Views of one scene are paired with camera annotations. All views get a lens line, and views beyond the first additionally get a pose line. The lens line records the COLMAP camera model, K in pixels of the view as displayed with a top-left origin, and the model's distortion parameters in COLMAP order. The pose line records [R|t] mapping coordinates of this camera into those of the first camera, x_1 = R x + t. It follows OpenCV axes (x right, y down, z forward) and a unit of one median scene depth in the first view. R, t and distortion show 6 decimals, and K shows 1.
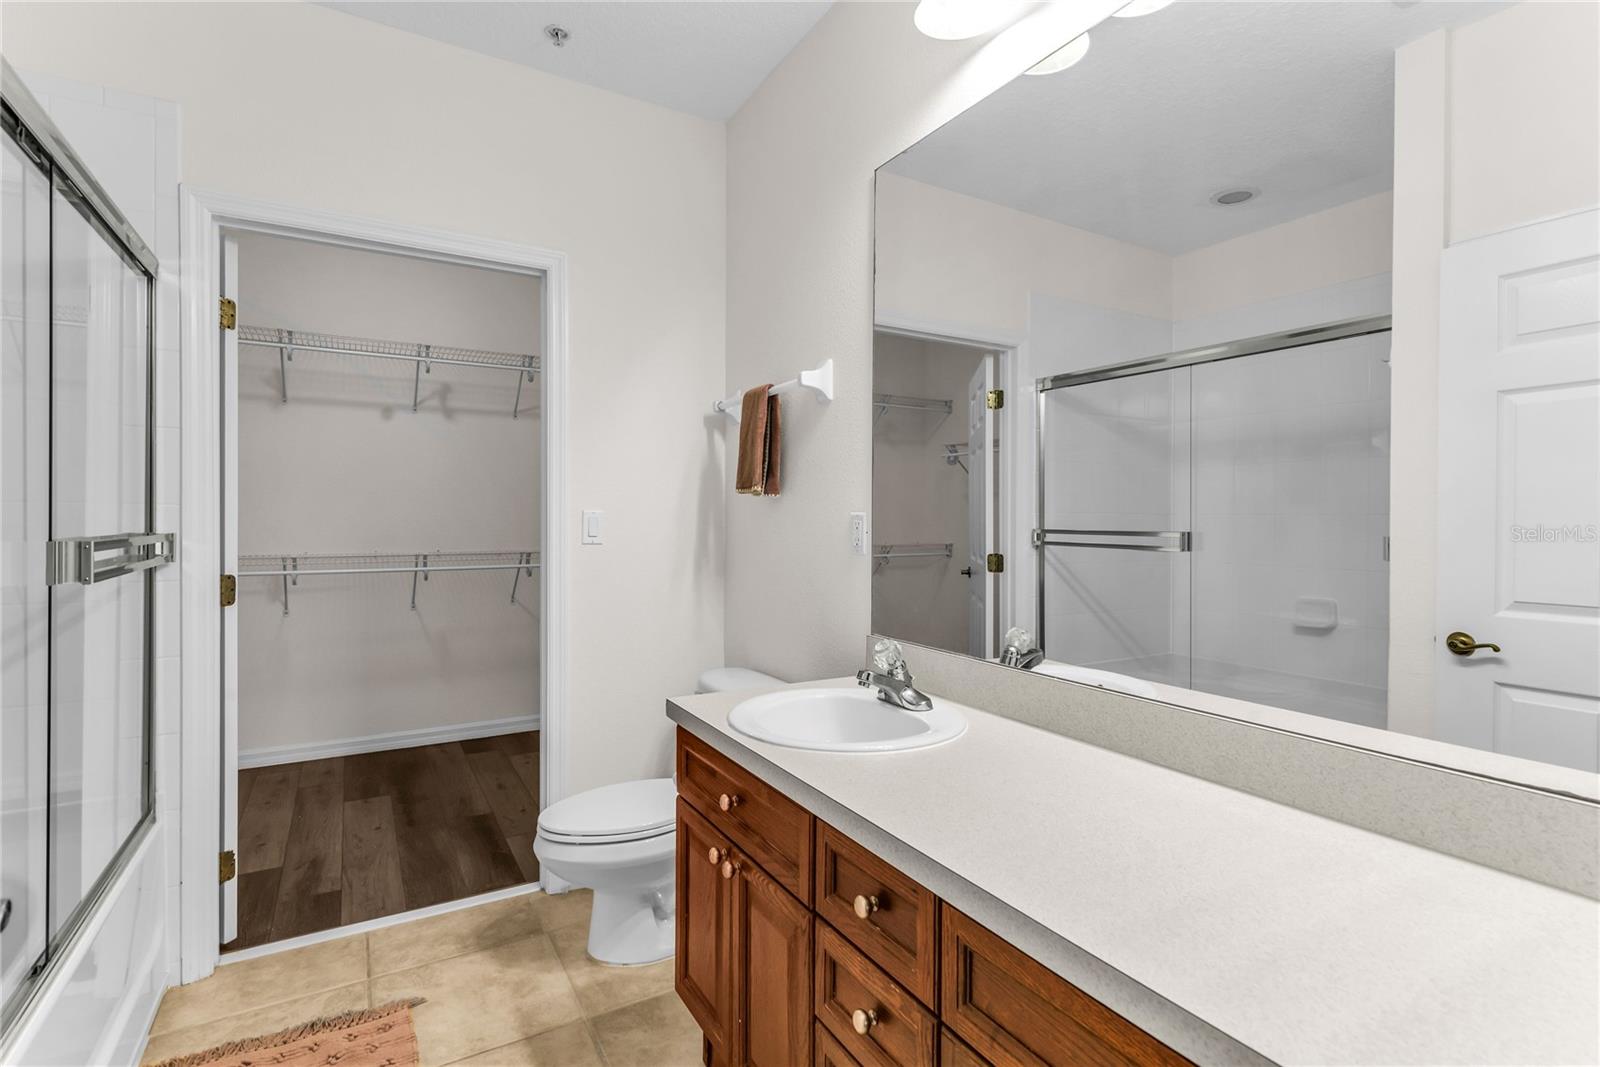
lens RADIAL K [[770.0, 0, 804.1], [0, 770.0, 523.0], [0, 0, 1]] dist [0.006629, -0.000281]
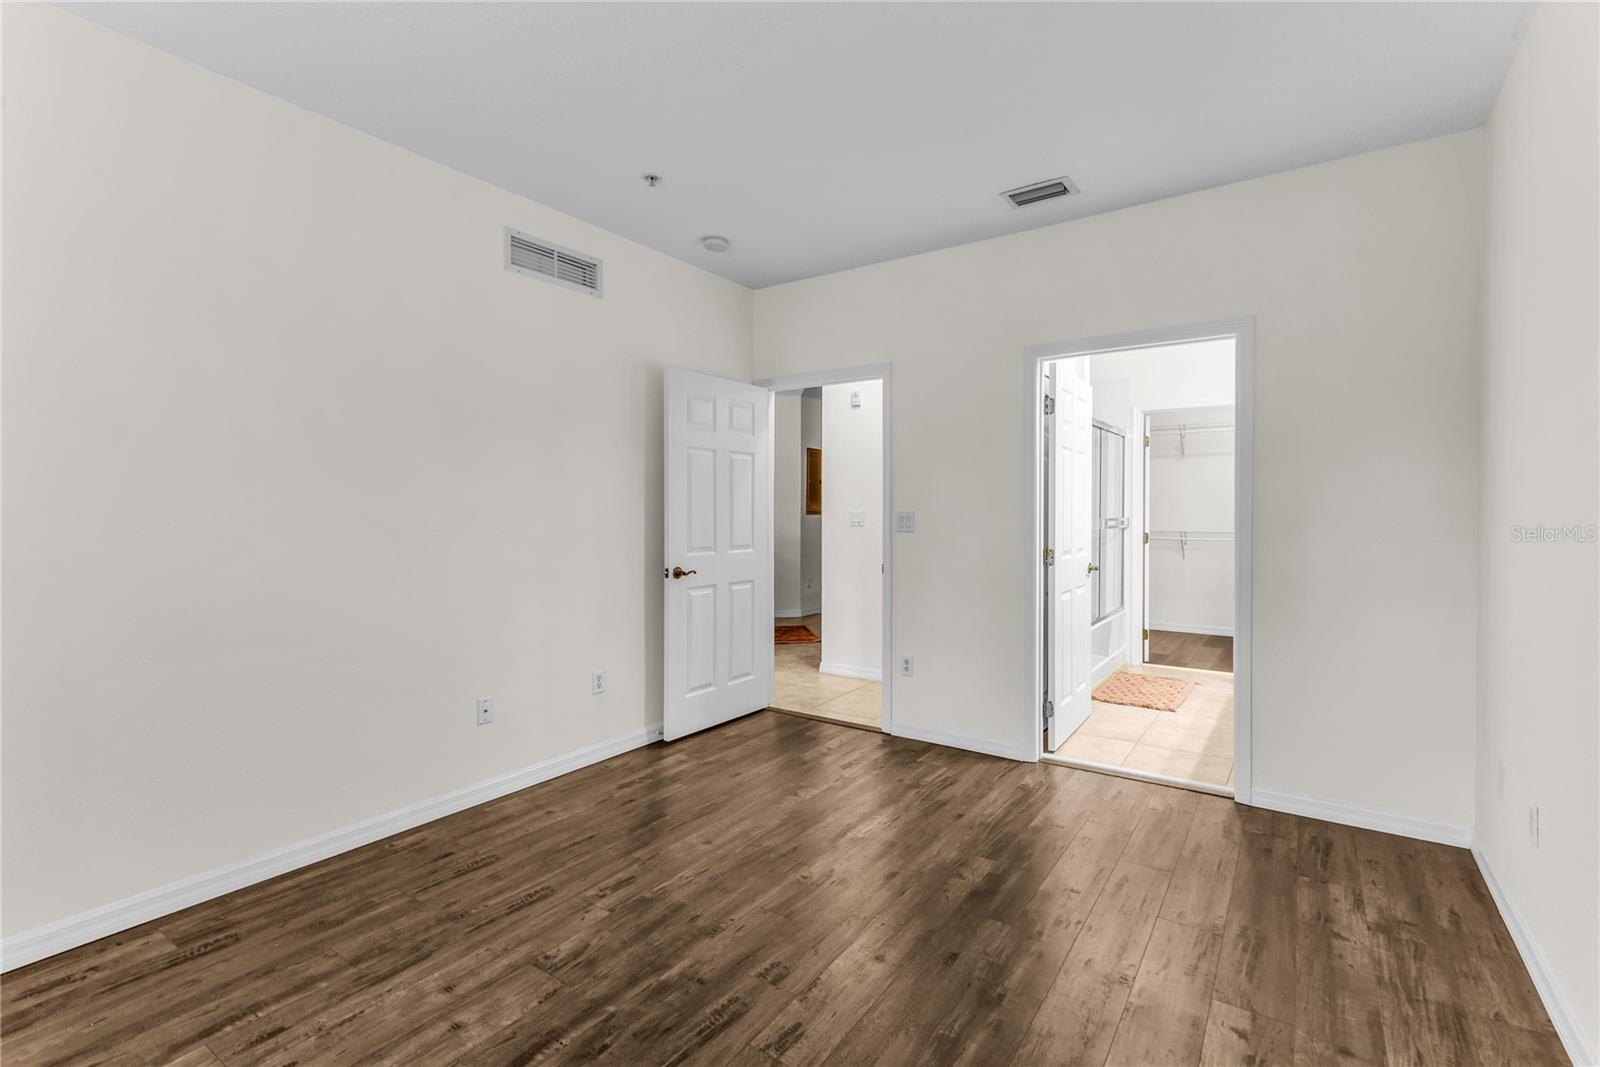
lens RADIAL K [[770.0, 0, 804.4], [0, 770.0, 523.5], [0, 0, 1]] dist [0.006629, -0.000281]
pose [[0.432340, 0.009146, -0.901664, 1.369241], [-0.006052, 0.999955, 0.007241, 0.024068], [0.901690, 0.002326, 0.432376, -1.469500]]
